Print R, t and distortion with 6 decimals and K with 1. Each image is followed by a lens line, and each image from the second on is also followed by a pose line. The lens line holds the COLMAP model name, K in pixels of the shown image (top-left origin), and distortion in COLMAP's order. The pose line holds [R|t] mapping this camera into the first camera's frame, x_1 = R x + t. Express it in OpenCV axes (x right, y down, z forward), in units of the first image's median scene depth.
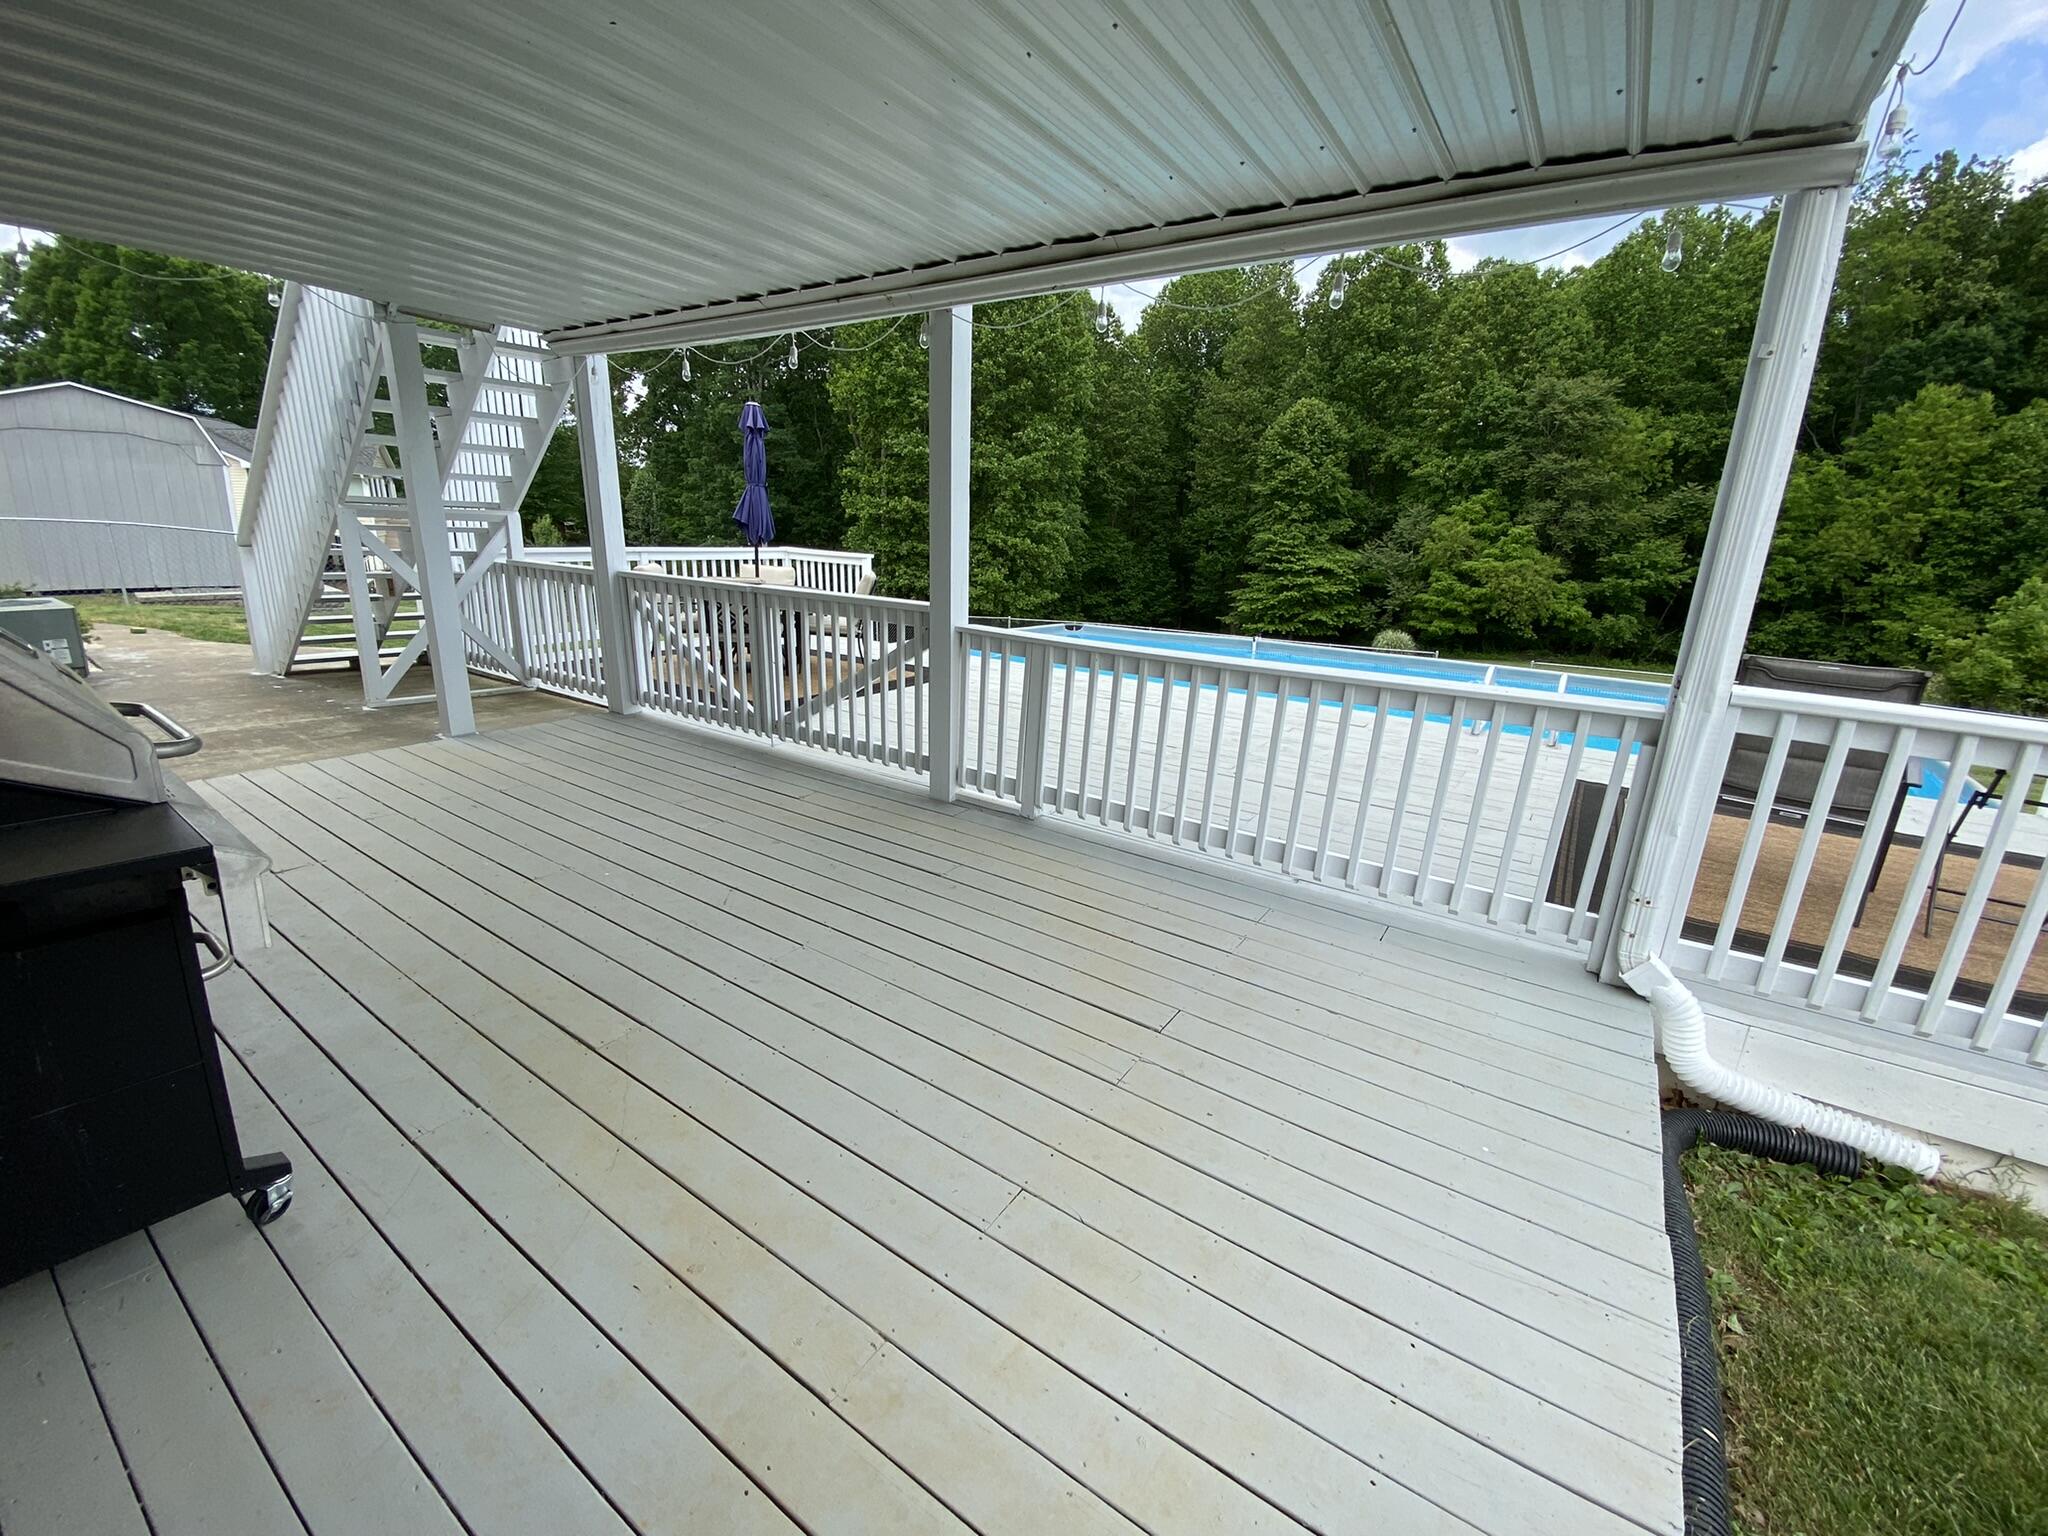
lens RADIAL K [[821.2, 0, 1017.0], [0, 821.2, 771.6], [0, 0, 1]] dist [0.016166, -0.015783]
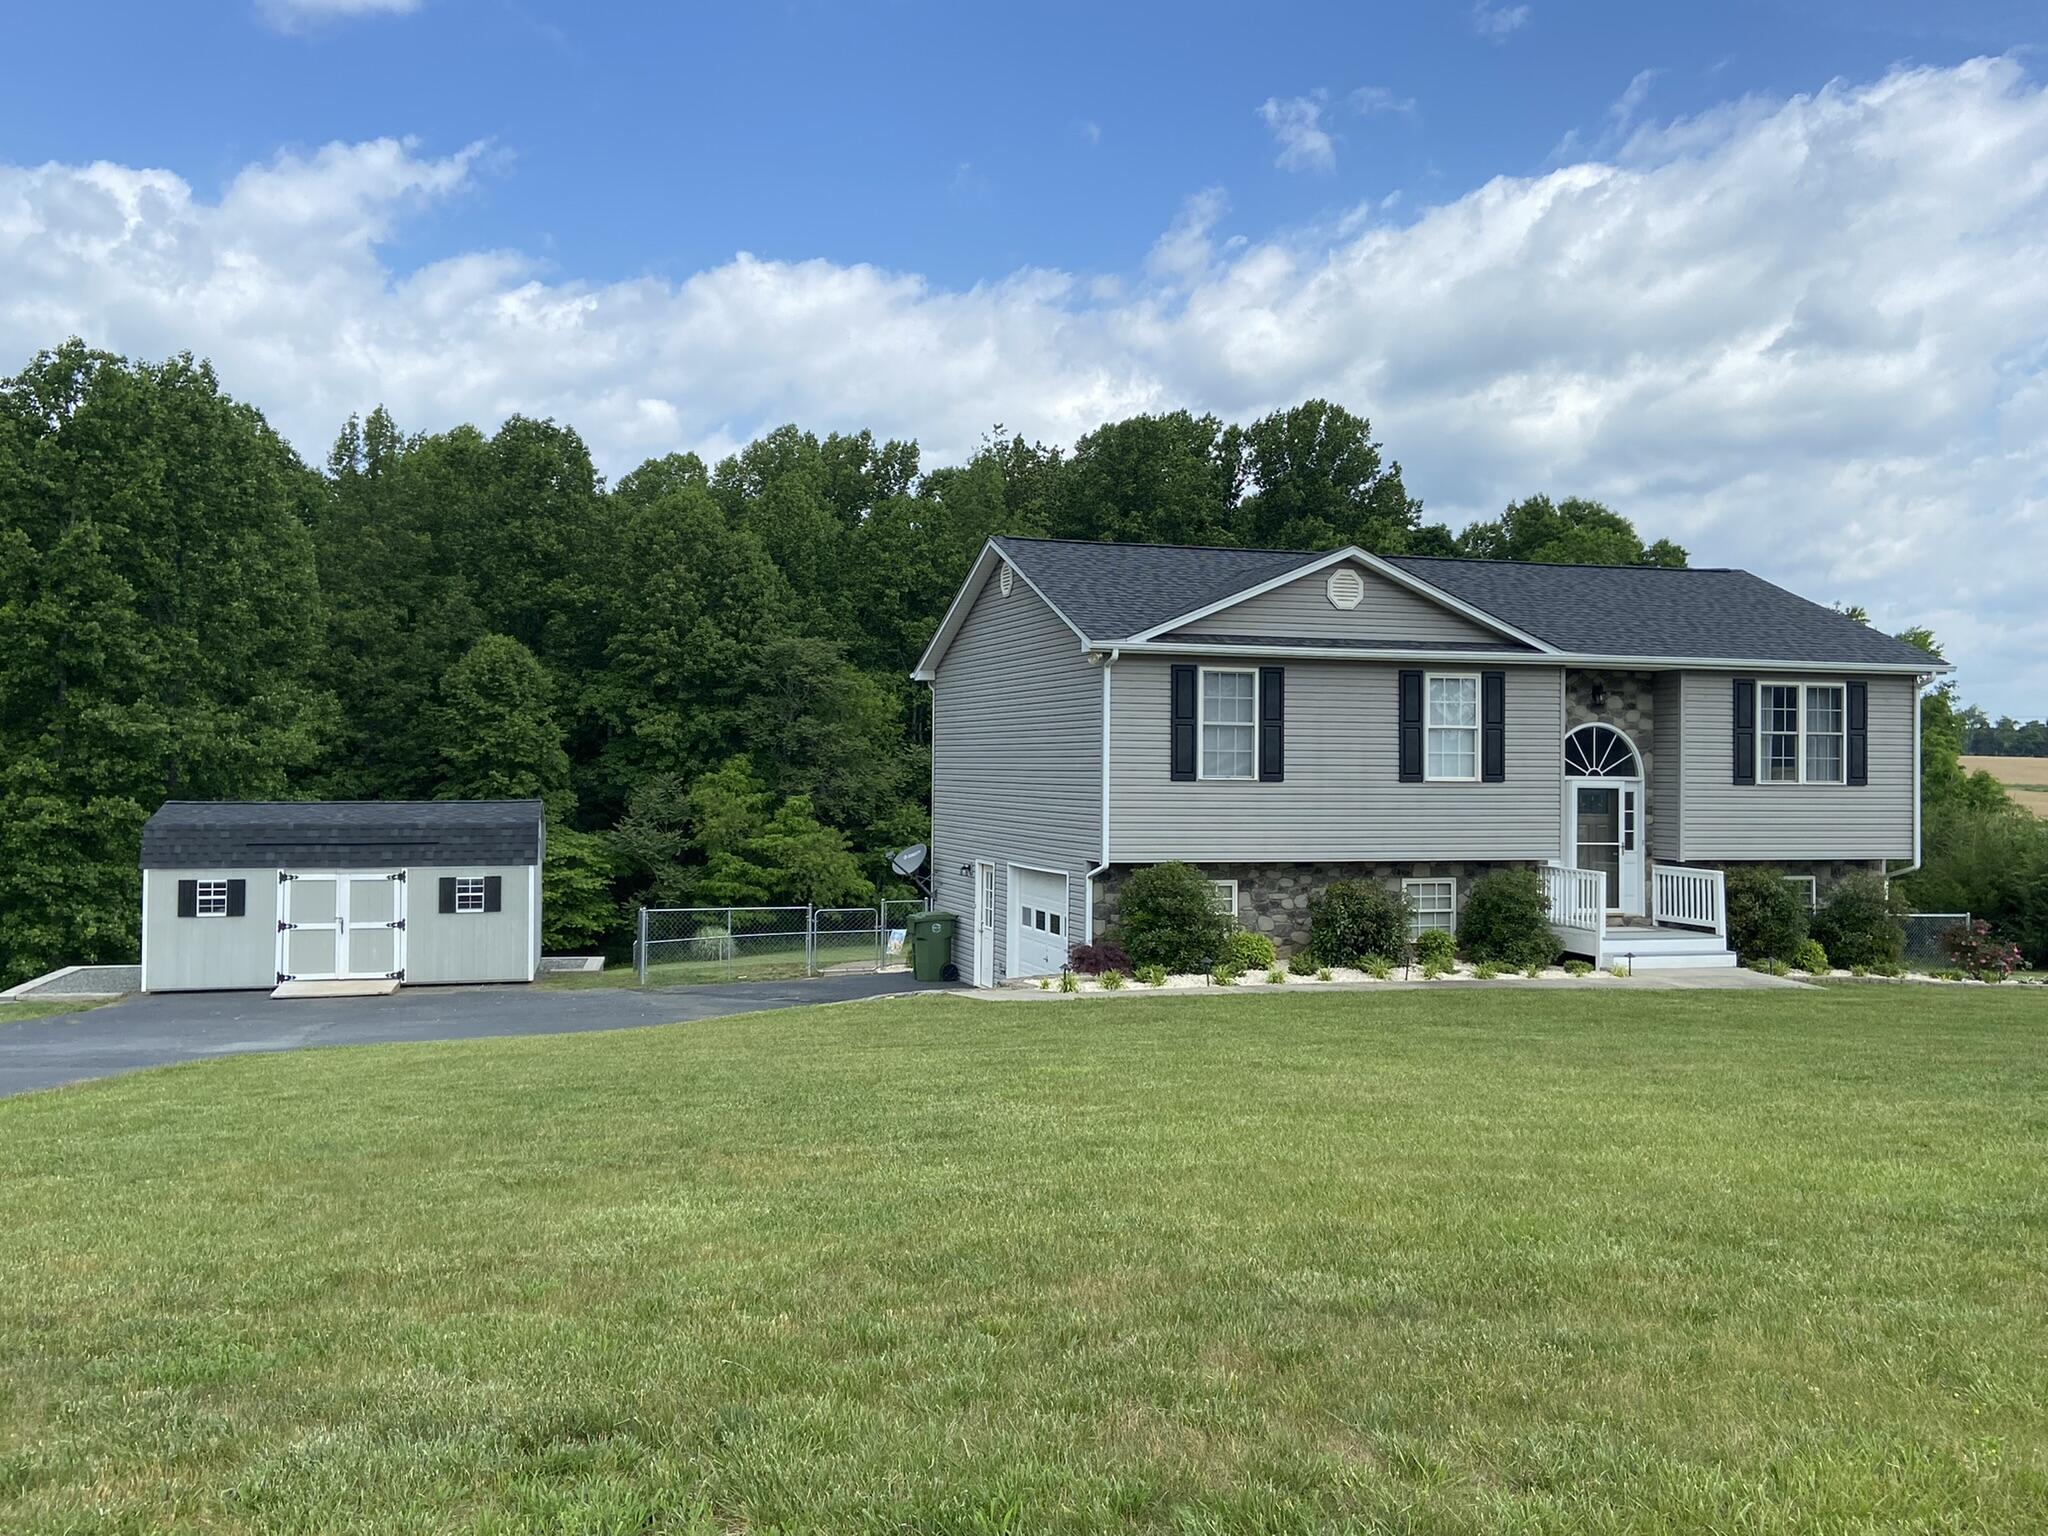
lens RADIAL K [[1798.6, 0, 1017.7], [0, 1798.6, 756.3], [0, 0, 1]] dist [0.133550, -0.175690]
pose [[0.618328, -0.026026, 0.785489, -0.814361], [0.241294, 0.957467, -0.158220, 0.023517], [-0.747963, 0.287366, 0.598308, -0.365273]]
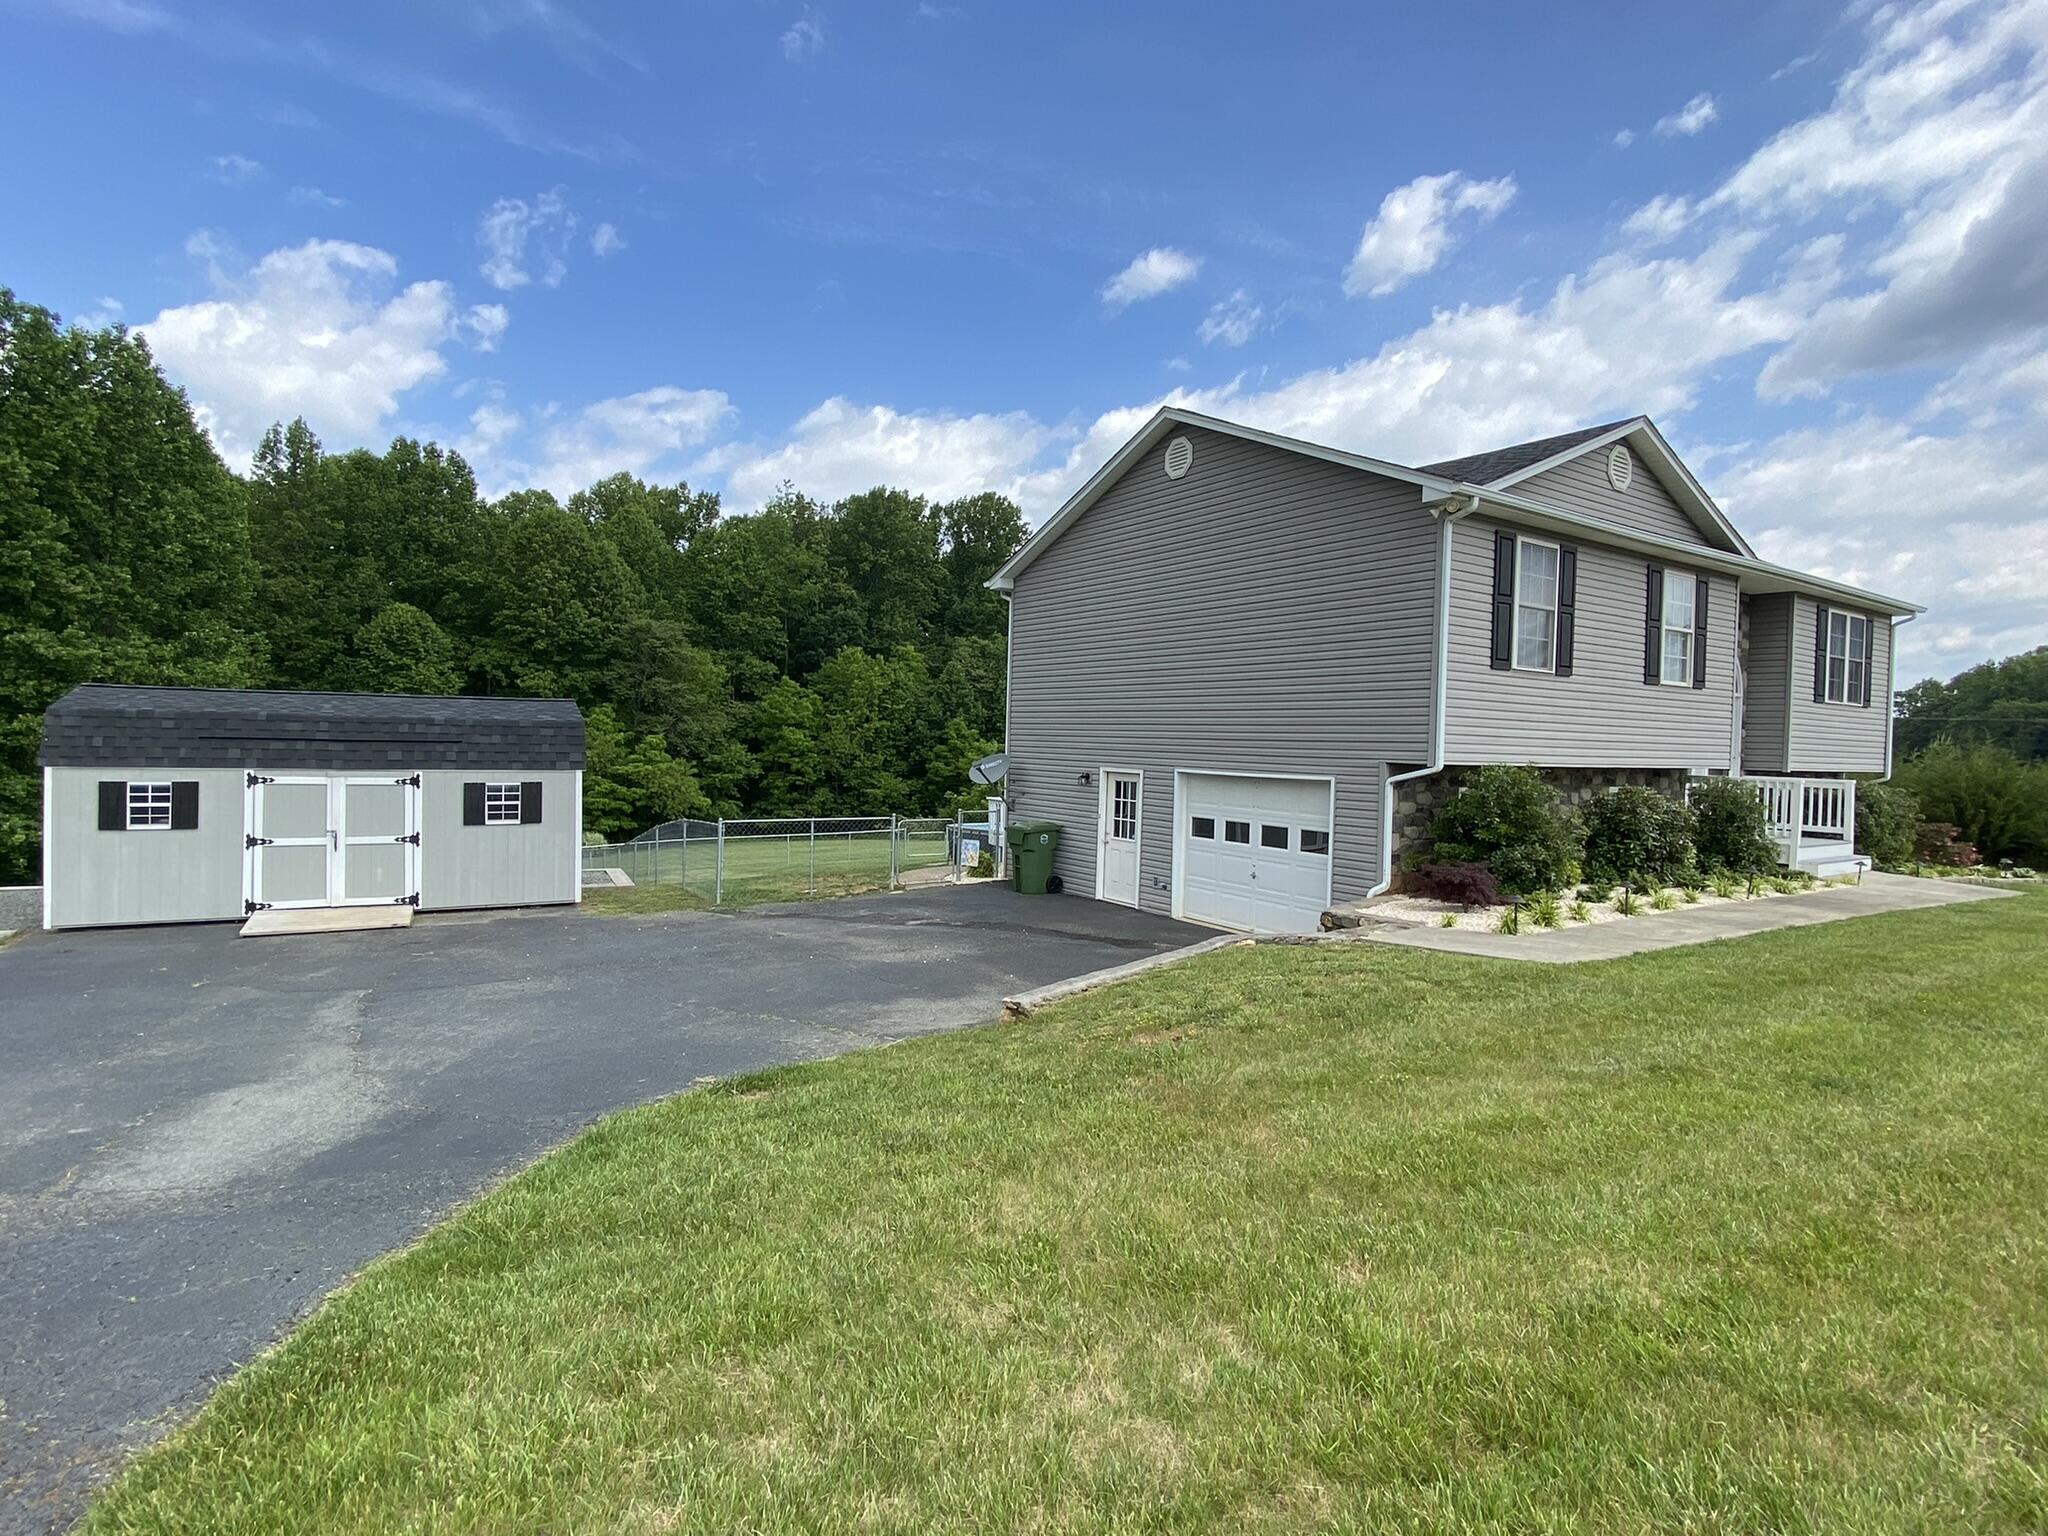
lens RADIAL K [[1051.5, 0, 1032.3], [0, 1051.5, 766.7], [0, 0, 1]] dist [0.029611, -0.031013]
pose [[0.373443, -0.049204, 0.926347, -0.643038], [0.255445, 0.965440, -0.051699, -0.039559], [-0.891789, 0.255937, 0.373106, -0.044785]]
